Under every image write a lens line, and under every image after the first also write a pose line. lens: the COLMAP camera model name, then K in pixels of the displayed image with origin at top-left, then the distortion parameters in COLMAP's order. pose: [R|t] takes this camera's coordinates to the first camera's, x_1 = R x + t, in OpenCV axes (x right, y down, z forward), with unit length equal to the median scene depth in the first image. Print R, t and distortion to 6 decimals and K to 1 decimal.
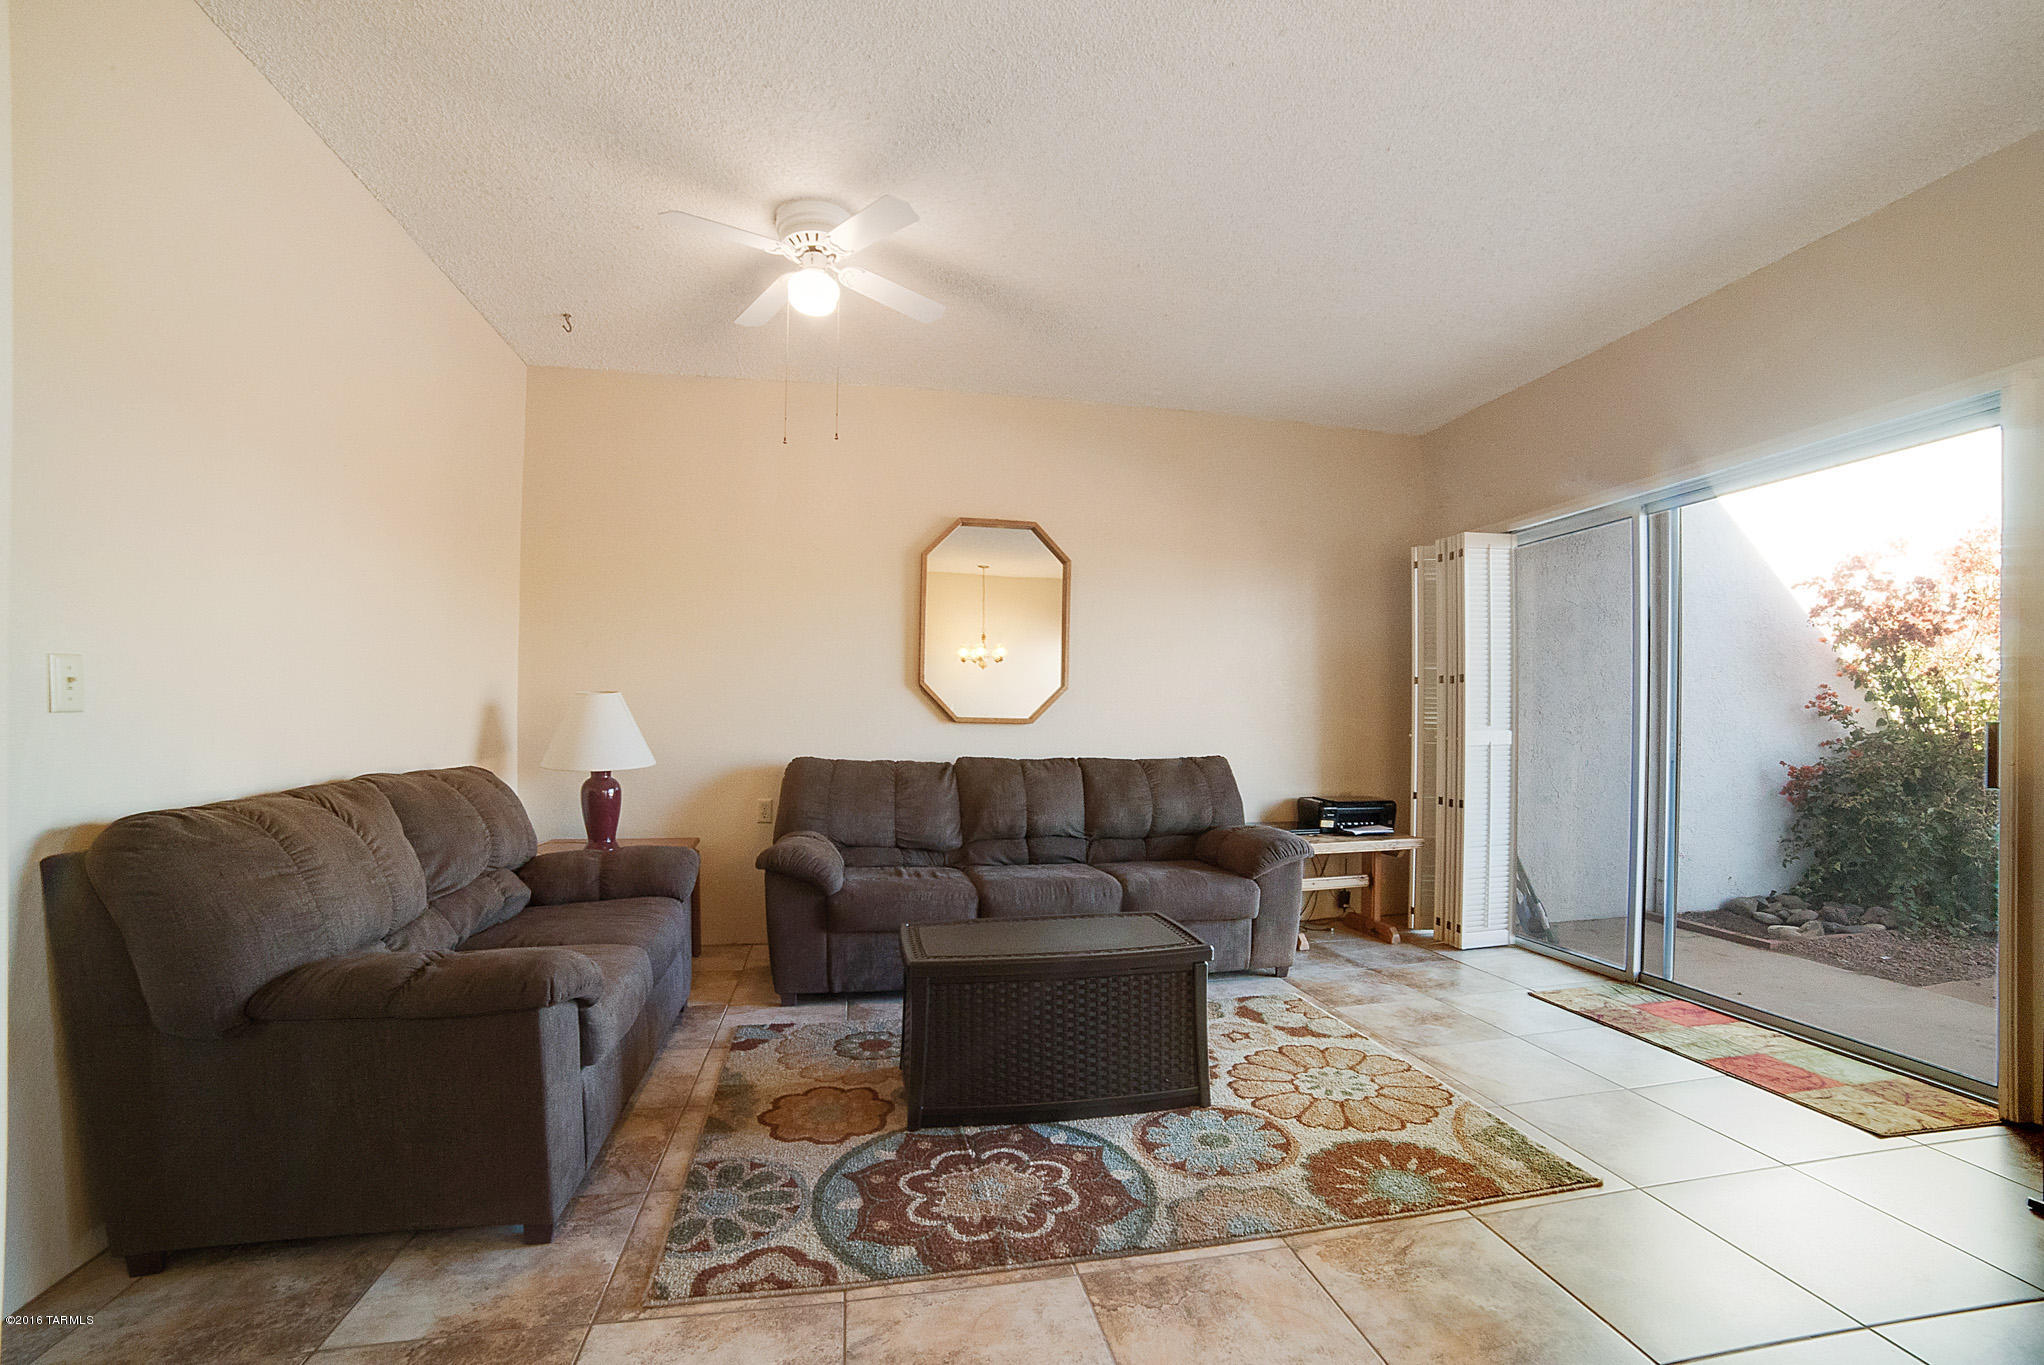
lens RADIAL K [[802.8, 0, 1038.8], [0, 802.8, 703.6], [0, 0, 1]] dist [-0.098051, 0.032390]
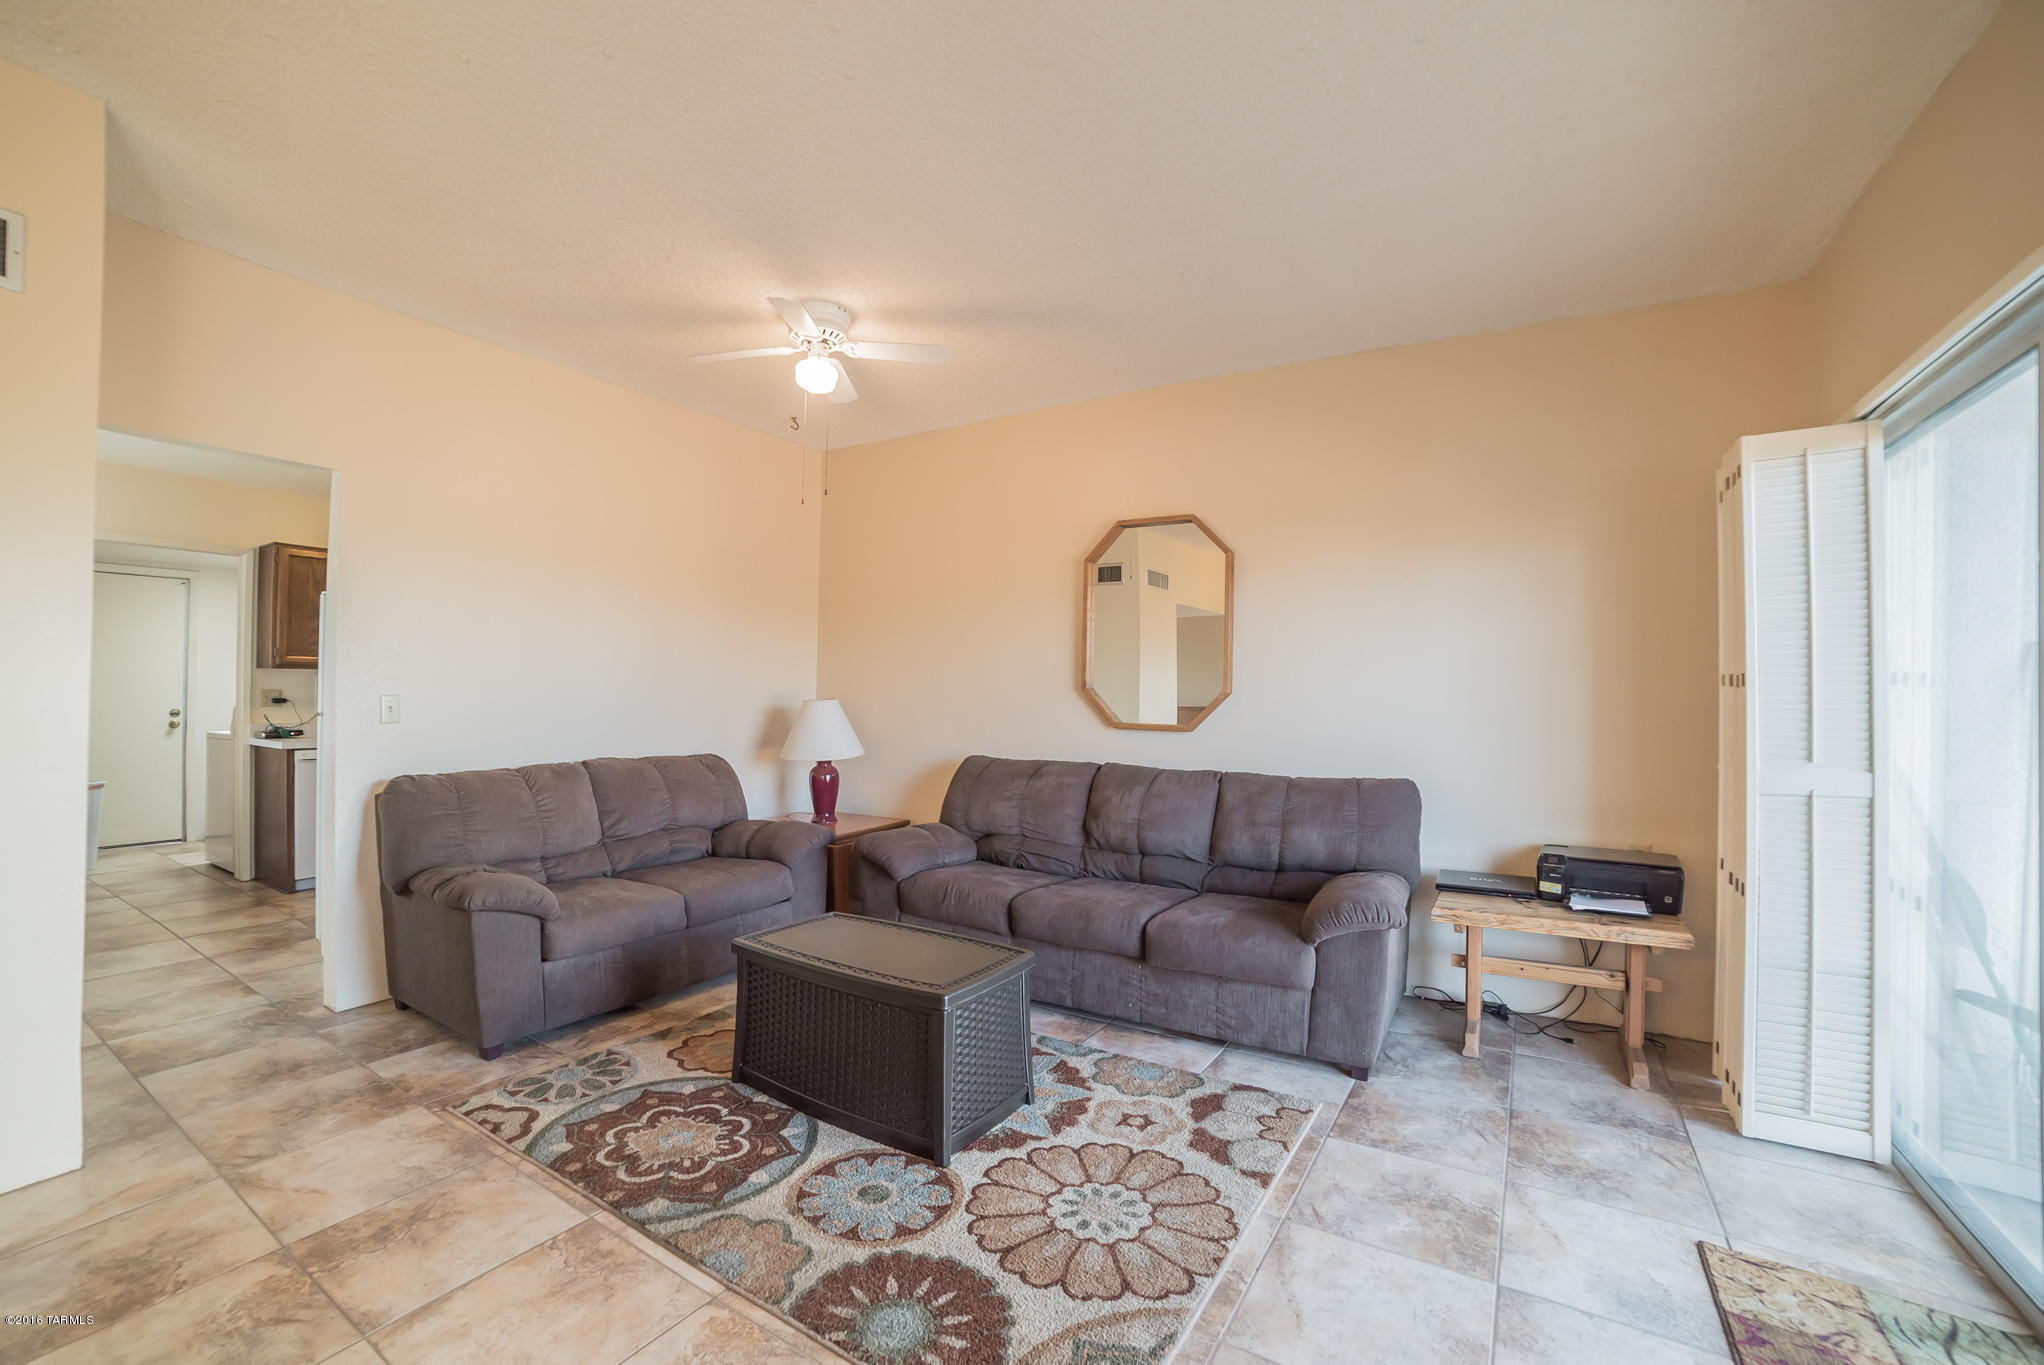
lens RADIAL K [[802.8, 0, 1038.8], [0, 802.8, 703.6], [0, 0, 1]] dist [-0.098051, 0.032390]
pose [[0.753487, 0.006441, -0.657432, 0.943325], [0.007549, 0.999801, 0.018448, -0.047411], [0.657420, -0.018863, 0.753288, 0.414852]]
